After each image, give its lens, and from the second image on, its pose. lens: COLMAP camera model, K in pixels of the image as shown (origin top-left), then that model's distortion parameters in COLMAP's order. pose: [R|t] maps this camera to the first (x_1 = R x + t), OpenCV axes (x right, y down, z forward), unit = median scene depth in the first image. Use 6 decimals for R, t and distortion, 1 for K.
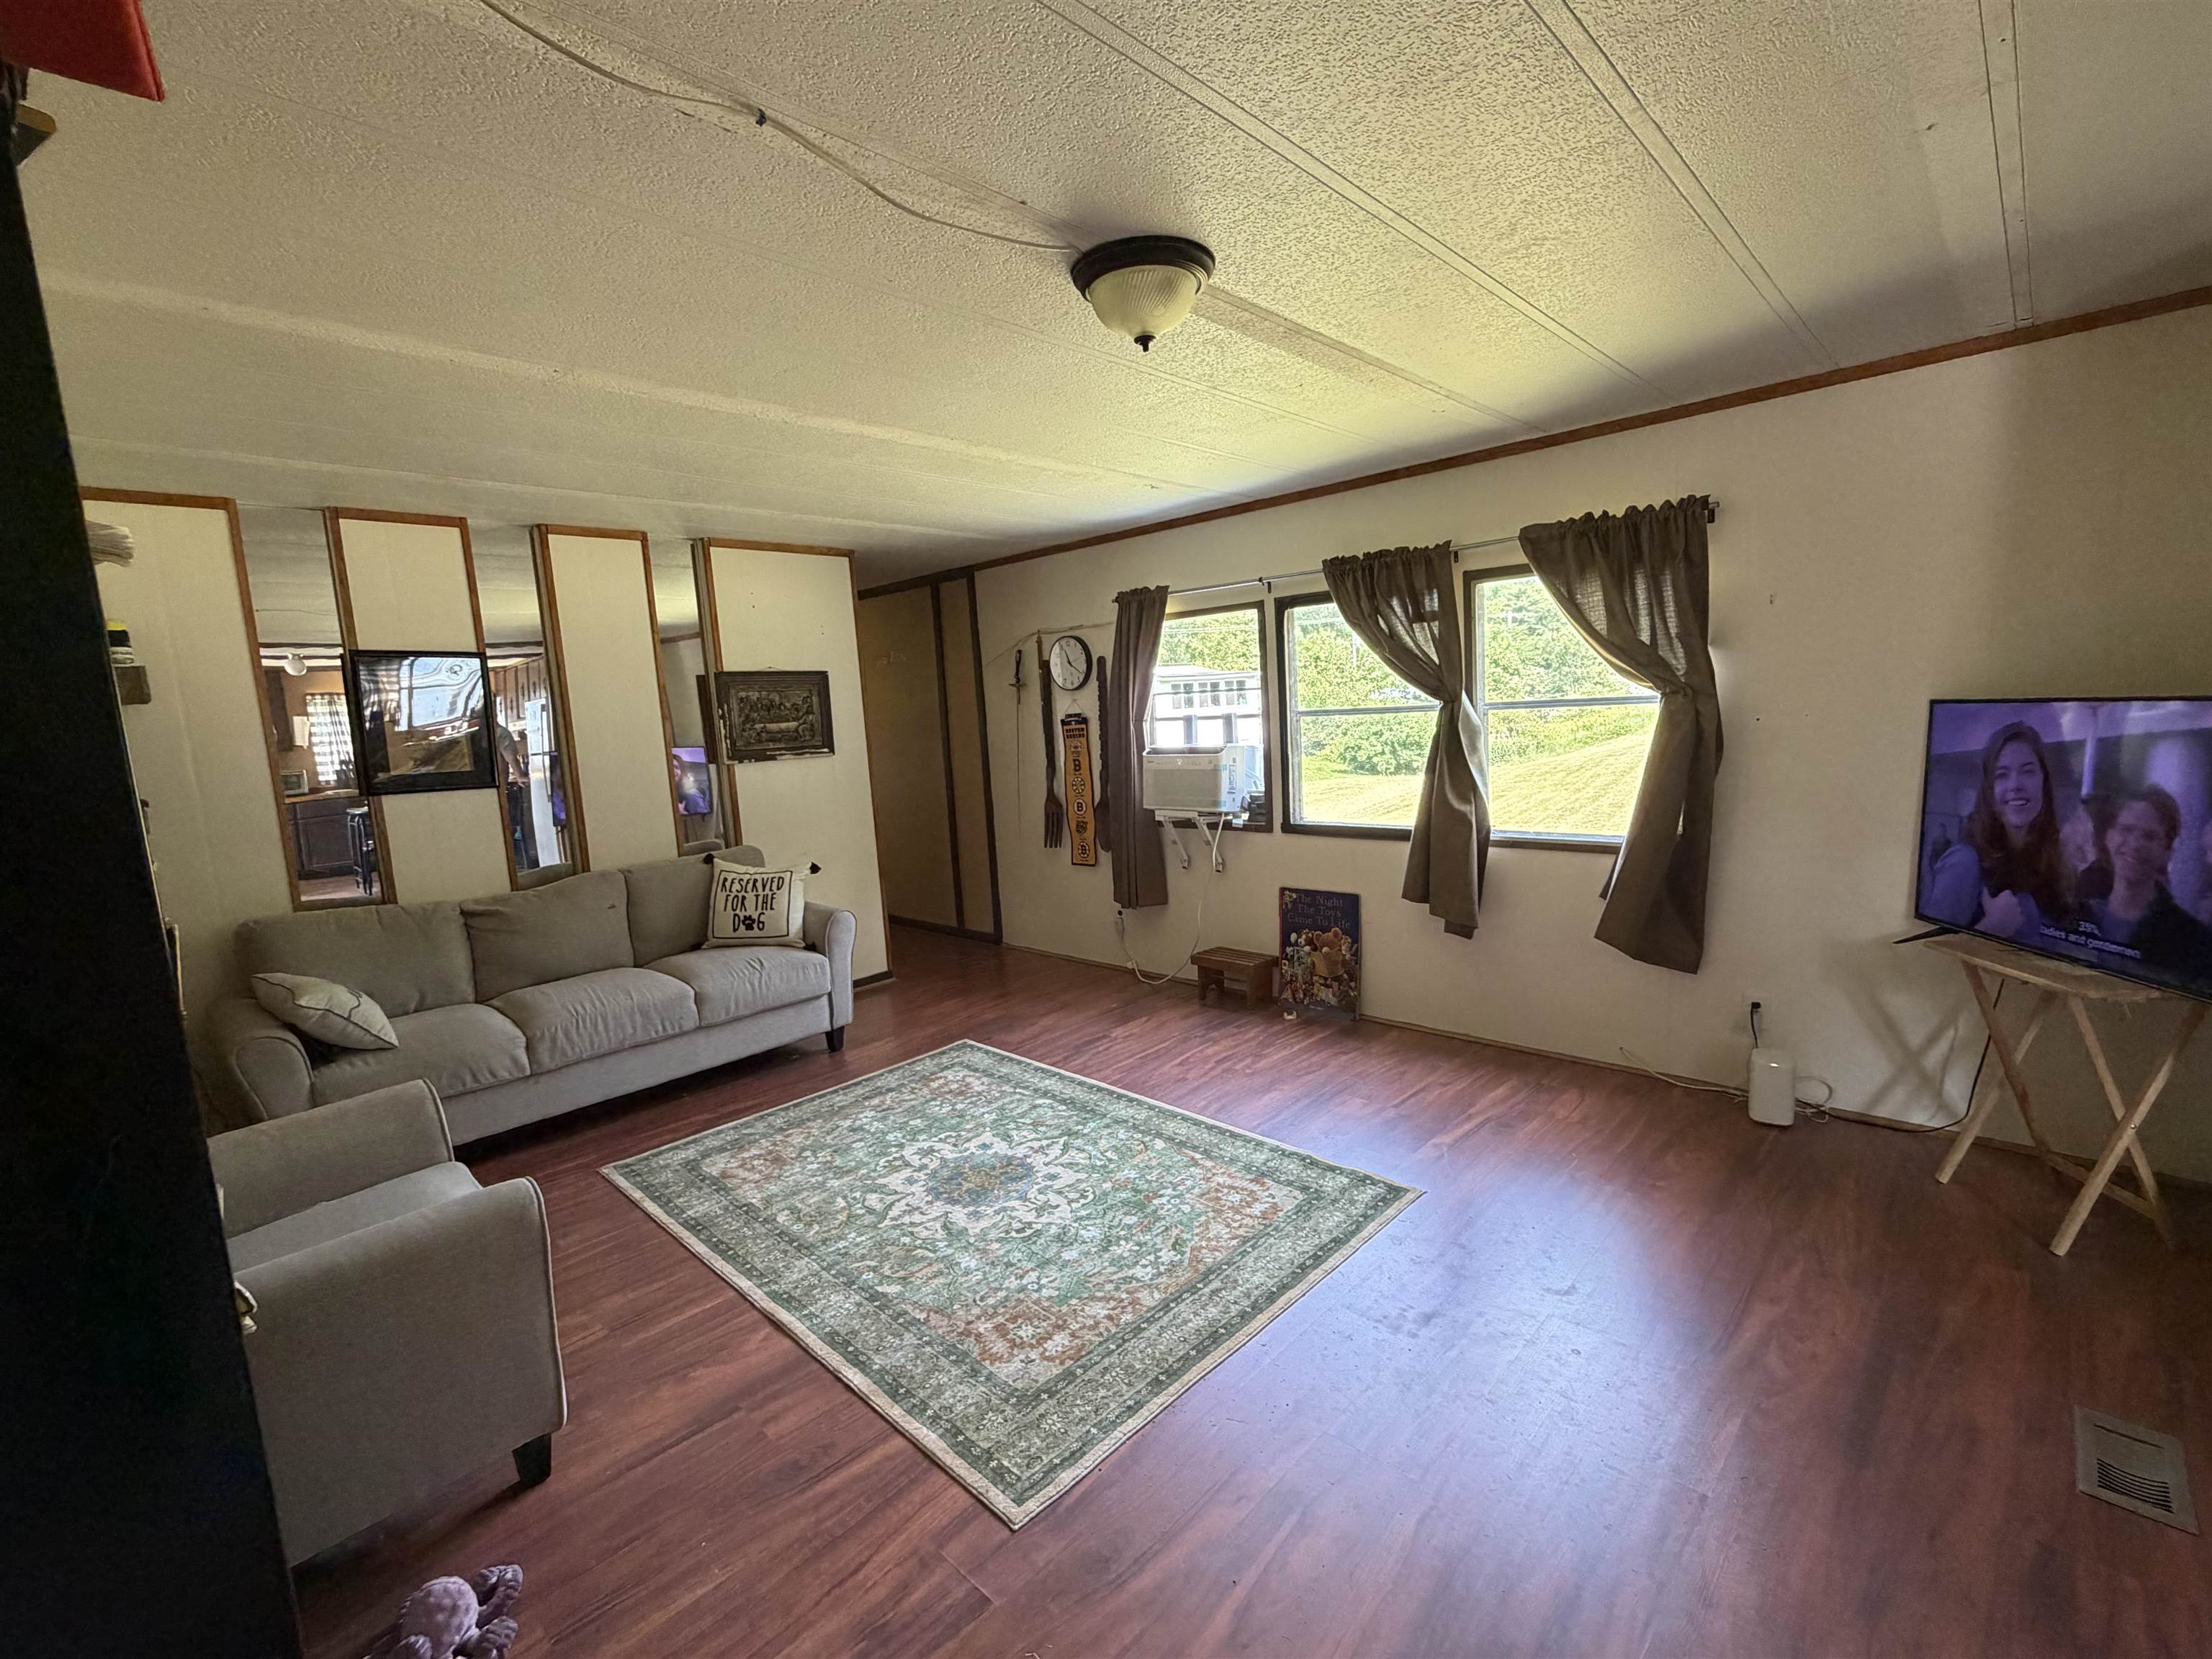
lens RADIAL K [[968.7, 0, 1101.4], [0, 968.7, 833.5], [0, 0, 1]] dist [0.001323, 0.000364]
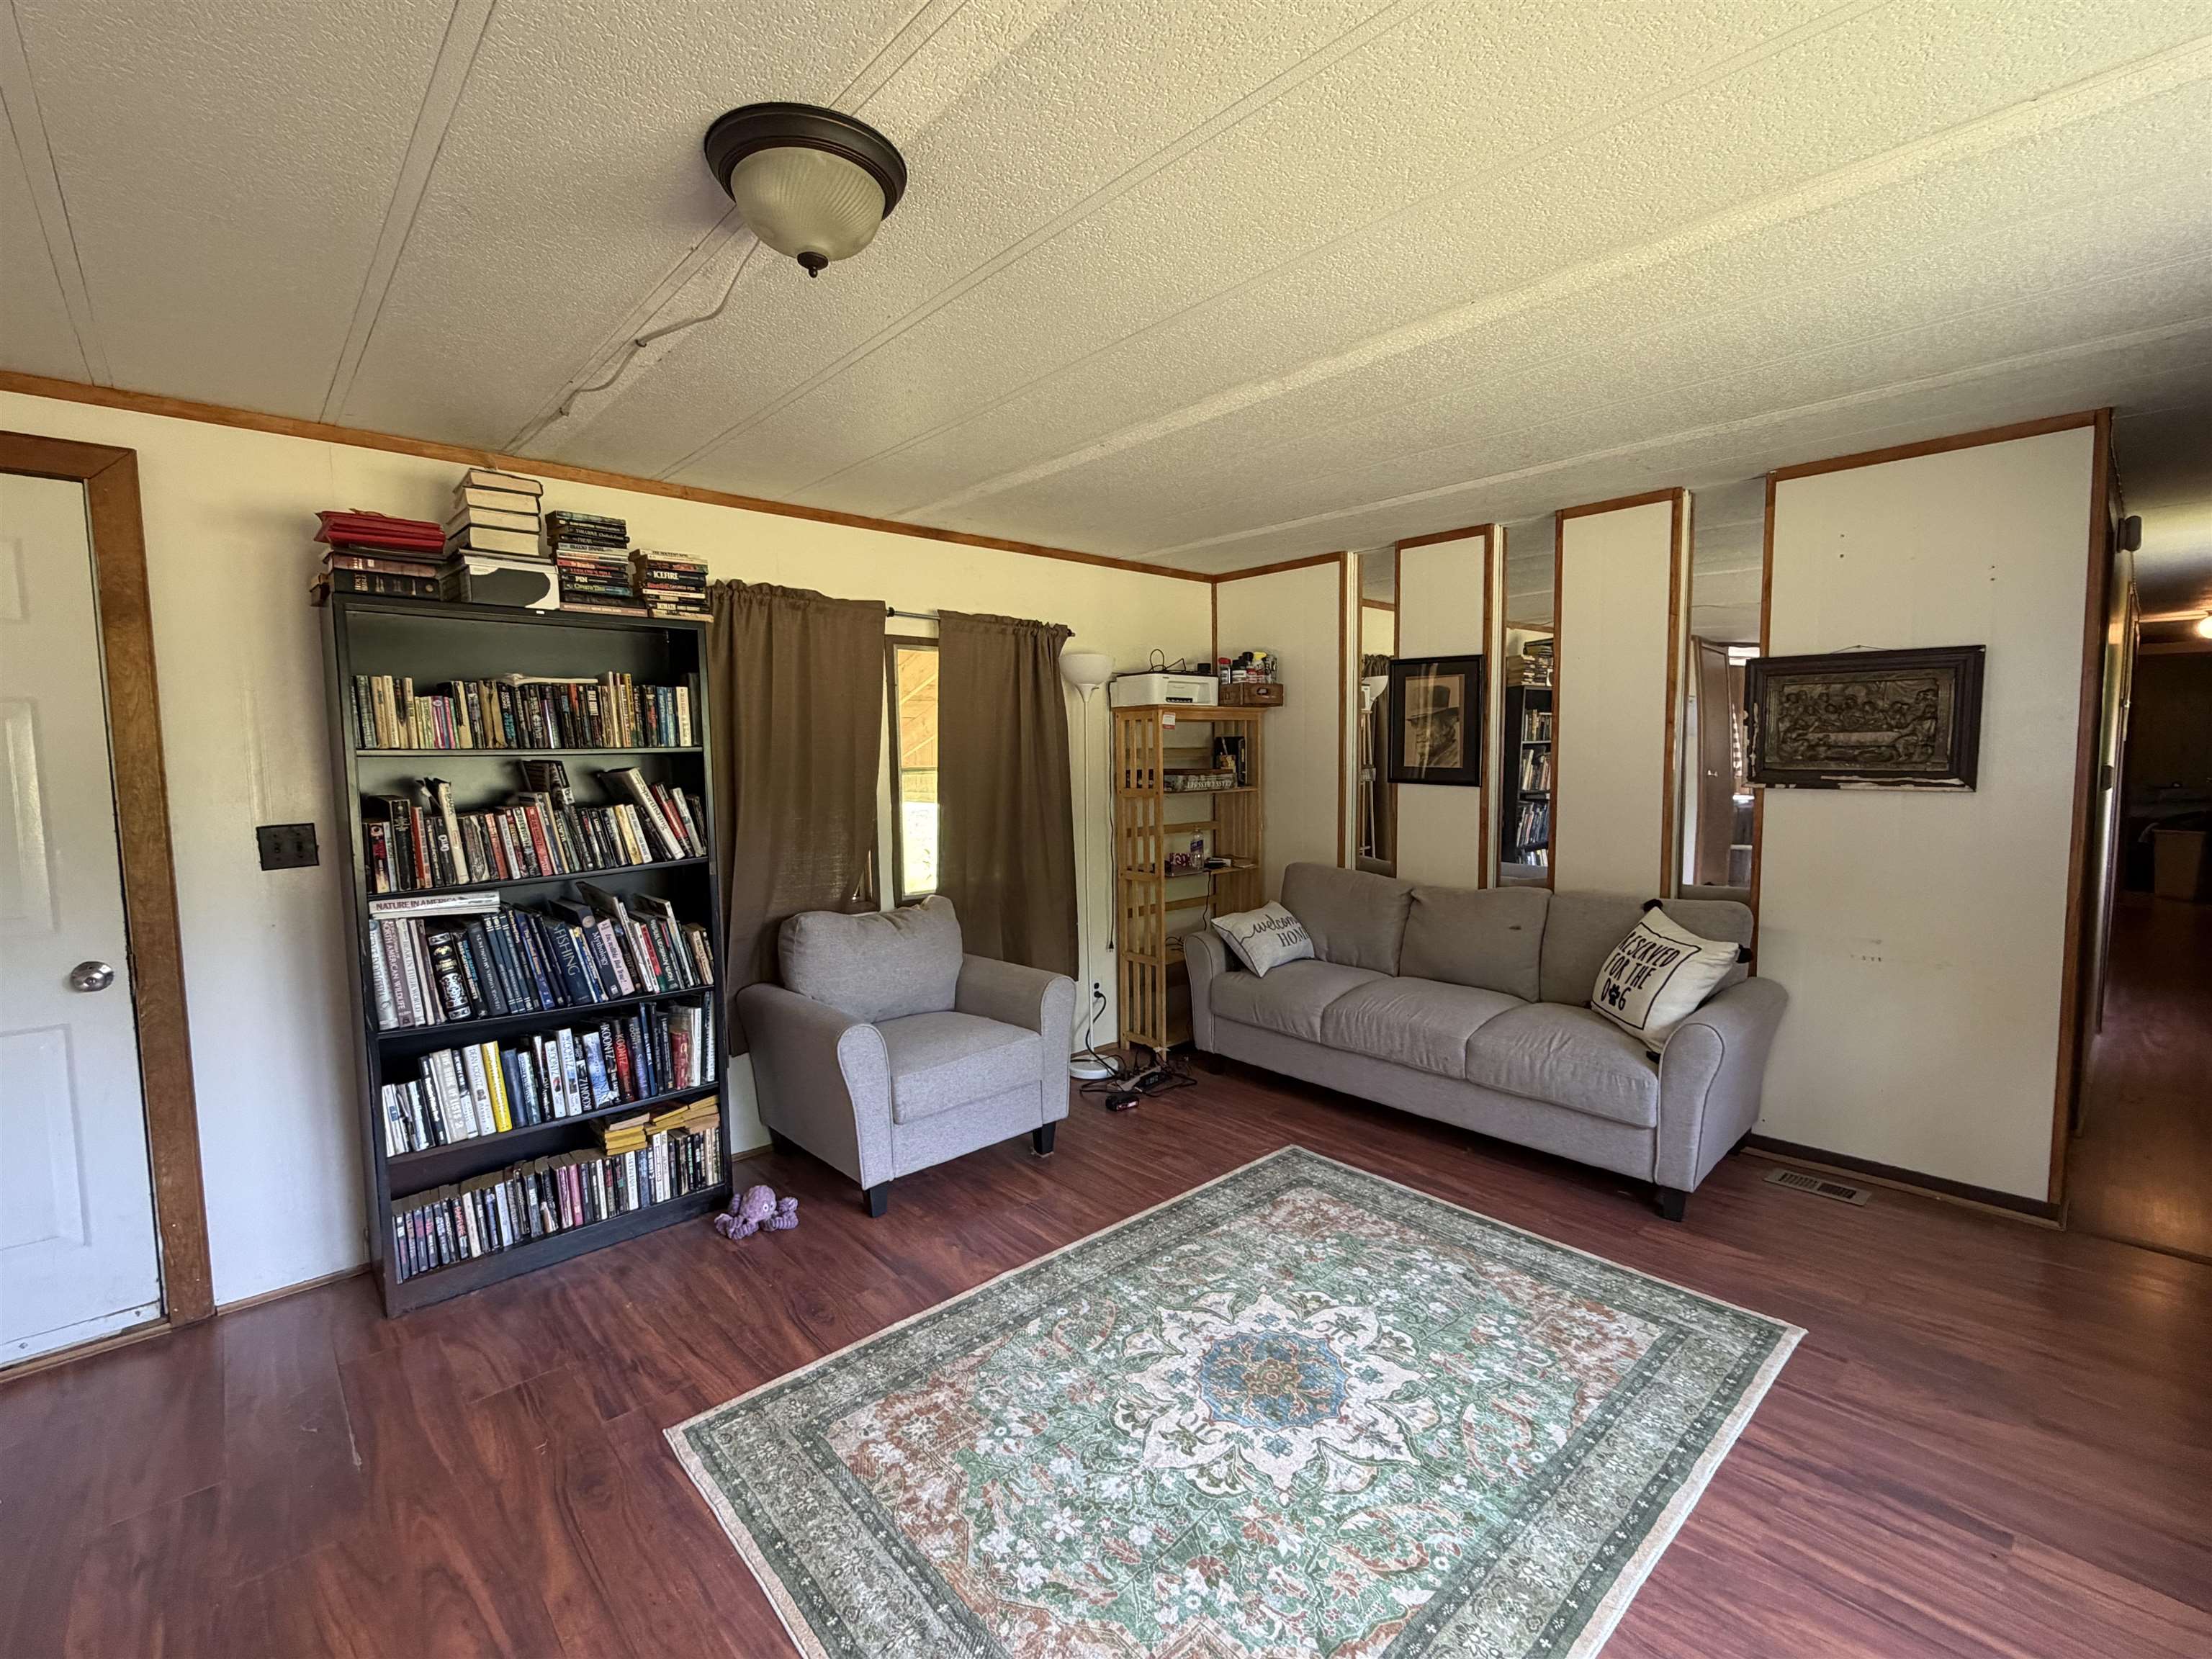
lens RADIAL K [[968.7, 0, 1101.4], [0, 968.7, 833.5], [0, 0, 1]] dist [0.001323, 0.000364]
pose [[-0.059310, 0.144772, -0.987686, 0.493683], [-0.113236, 0.982066, 0.150748, -0.127489], [0.991796, 0.120783, -0.041853, 0.774990]]
